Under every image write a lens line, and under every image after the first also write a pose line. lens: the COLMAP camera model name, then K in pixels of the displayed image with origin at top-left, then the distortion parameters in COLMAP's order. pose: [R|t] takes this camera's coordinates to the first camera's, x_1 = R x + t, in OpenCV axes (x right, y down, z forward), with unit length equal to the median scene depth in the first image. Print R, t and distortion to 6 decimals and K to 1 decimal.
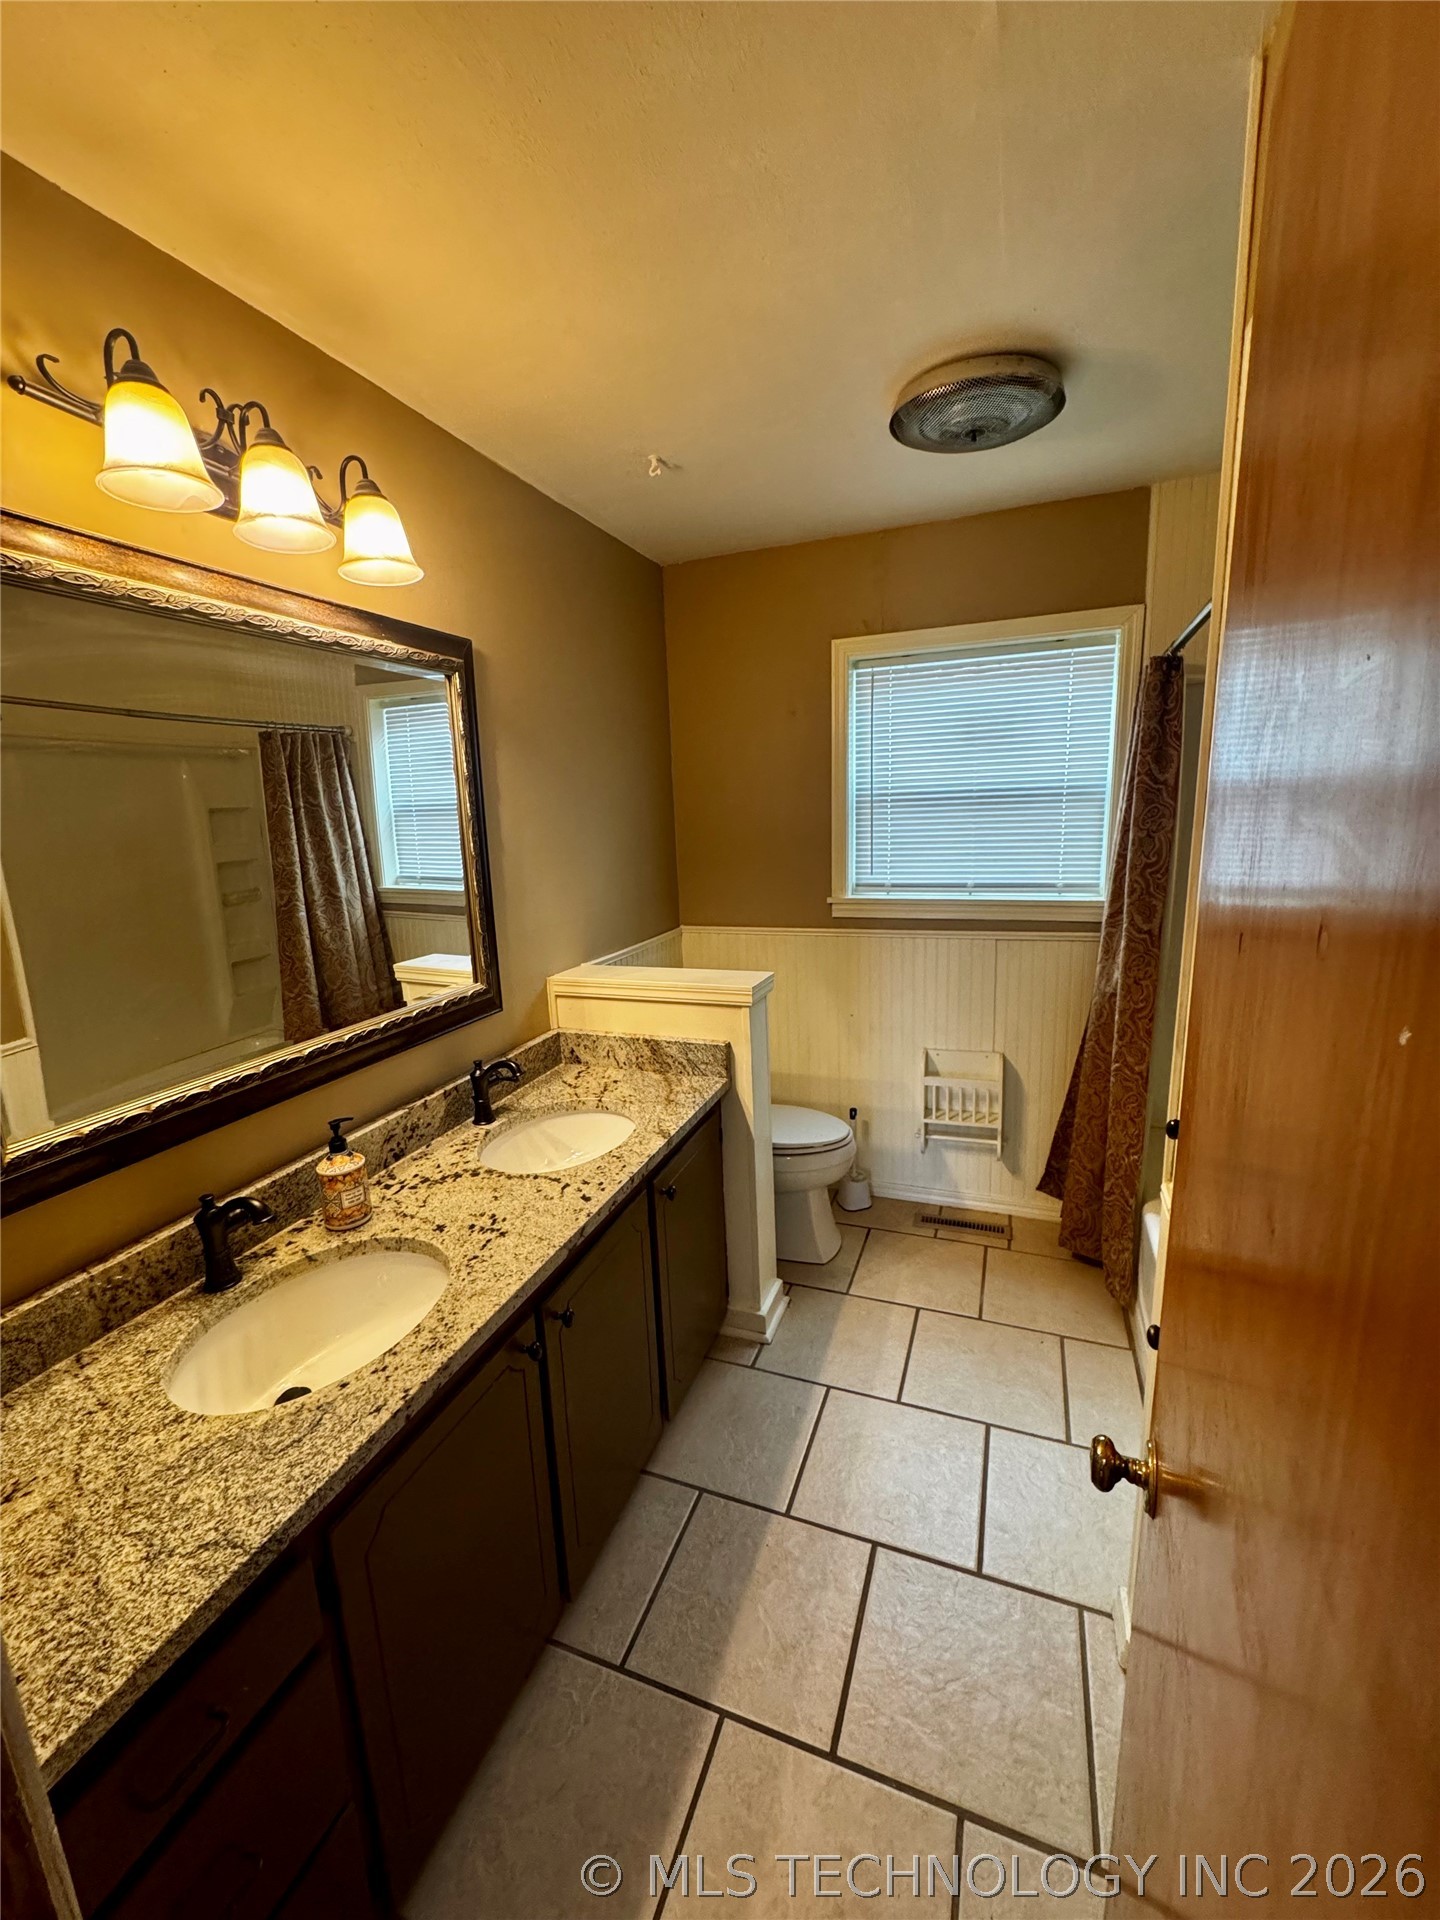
lens RADIAL K [[765.1, 0, 723.4], [0, 765.1, 961.4], [0, 0, 1]] dist [-0.004219, -0.000322]
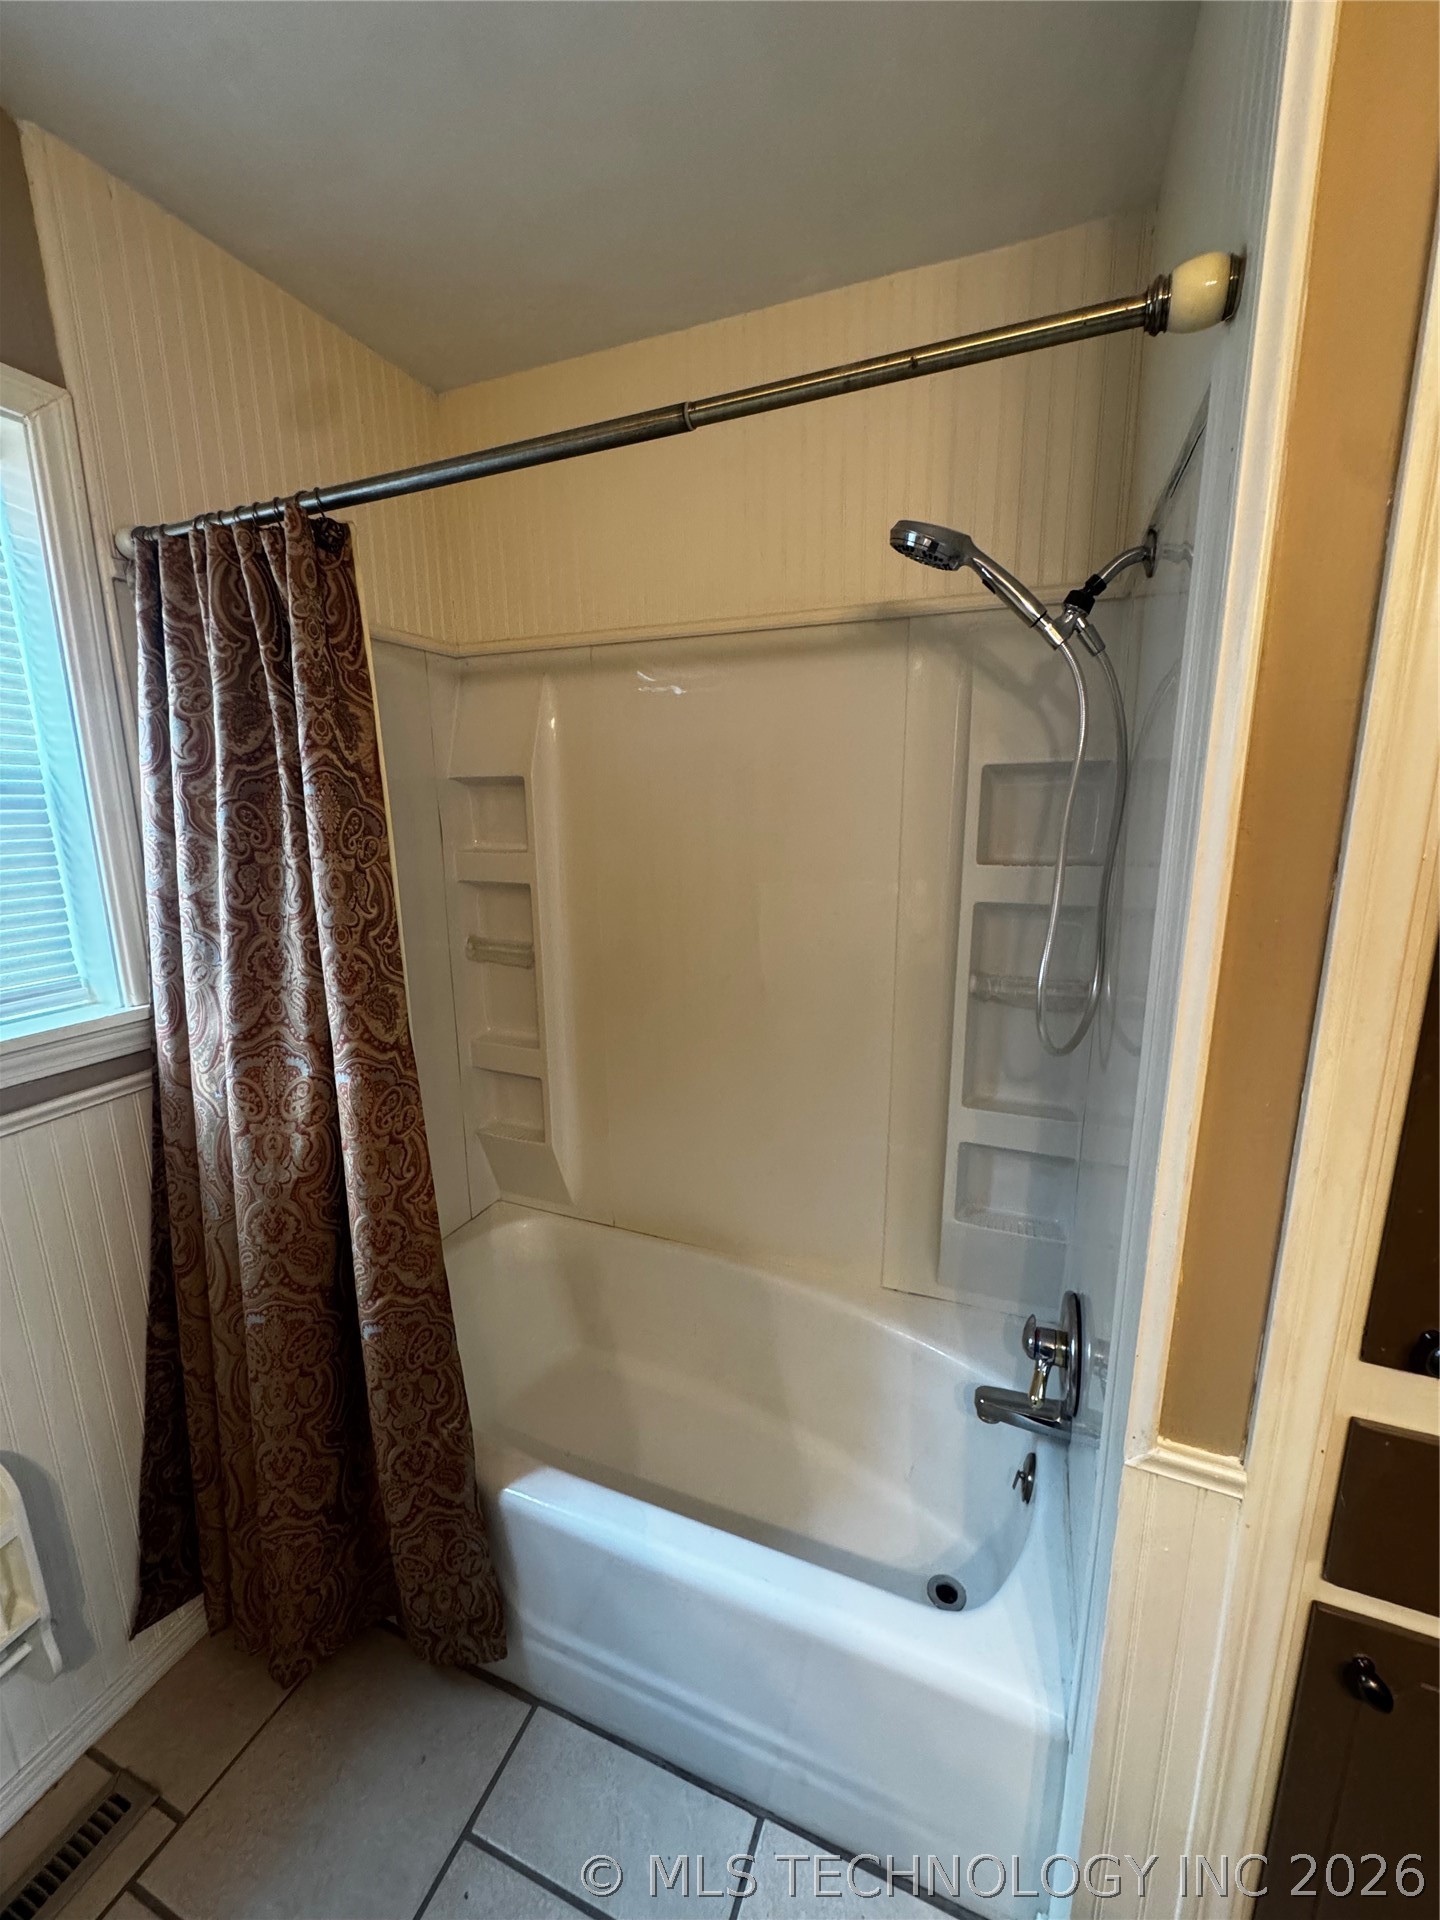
lens RADIAL K [[765.1, 0, 721.9], [0, 765.1, 955.4], [0, 0, 1]] dist [-0.004219, -0.000322]
pose [[0.015593, -0.164889, 0.986189, 0.038157], [0.203413, 0.966206, 0.158331, -0.129760], [-0.978969, 0.198134, 0.048606, 0.694598]]
